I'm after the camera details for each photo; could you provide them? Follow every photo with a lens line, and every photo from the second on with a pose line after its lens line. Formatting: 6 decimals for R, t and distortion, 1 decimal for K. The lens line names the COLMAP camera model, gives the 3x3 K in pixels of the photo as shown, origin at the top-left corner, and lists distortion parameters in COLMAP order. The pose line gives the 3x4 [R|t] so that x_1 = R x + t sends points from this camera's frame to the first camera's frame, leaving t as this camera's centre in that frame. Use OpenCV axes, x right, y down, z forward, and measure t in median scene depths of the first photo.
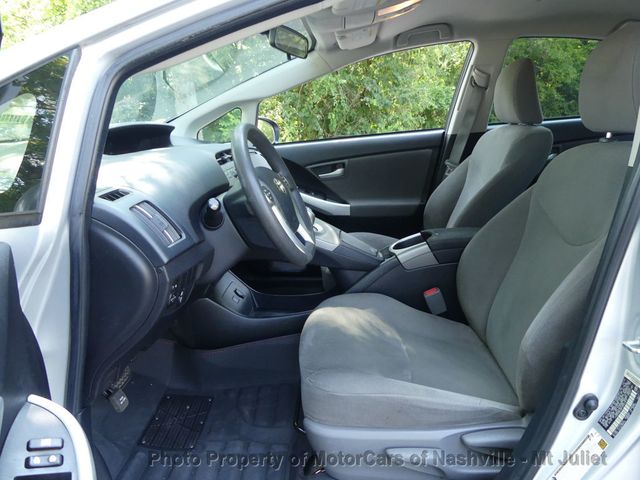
lens RADIAL K [[484.1, 0, 320.0], [0, 484.1, 240.0], [0, 0, 1]] dist [-0.002346, 0.003000]
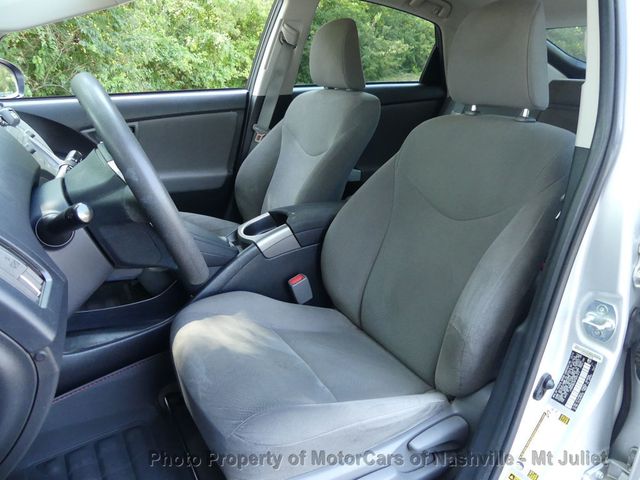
lens RADIAL K [[484.1, 0, 320.0], [0, 484.1, 240.0], [0, 0, 1]] dist [-0.002346, 0.003000]
pose [[0.839704, -0.113178, 0.531120, -0.153458], [0.067083, 0.992168, 0.105366, -0.043381], [-0.538885, -0.052847, 0.840720, 0.183679]]
